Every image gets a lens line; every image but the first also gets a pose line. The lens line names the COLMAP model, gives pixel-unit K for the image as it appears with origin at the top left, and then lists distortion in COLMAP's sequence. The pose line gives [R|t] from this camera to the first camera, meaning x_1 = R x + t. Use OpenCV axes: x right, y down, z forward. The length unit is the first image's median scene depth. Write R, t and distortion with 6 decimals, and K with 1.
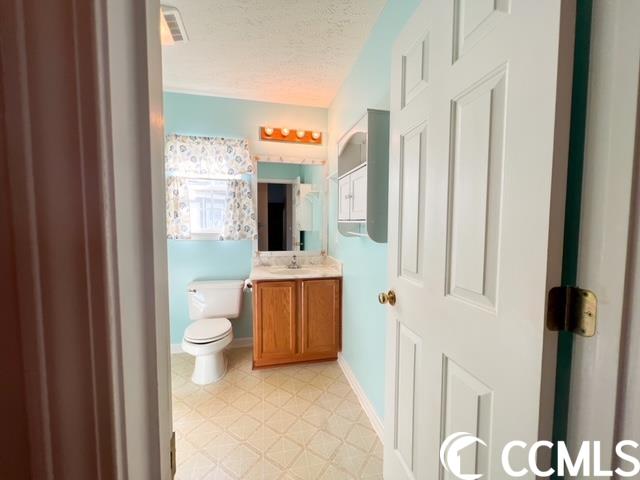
lens RADIAL K [[256.9, 0, 319.7], [0, 256.9, 237.3], [0, 0, 1]] dist [0.001420, -0.000132]
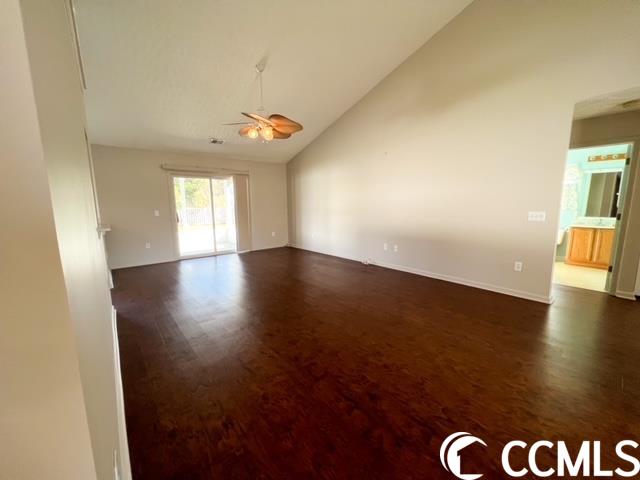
lens RADIAL K [[256.9, 0, 323.7], [0, 256.9, 242.9], [0, 0, 1]] dist [0.001420, -0.000132]
pose [[0.460281, 0.121651, -0.879399, 0.801331], [-0.043442, 0.992467, 0.114554, 0.137015], [0.886710, -0.014524, 0.462098, -2.128483]]
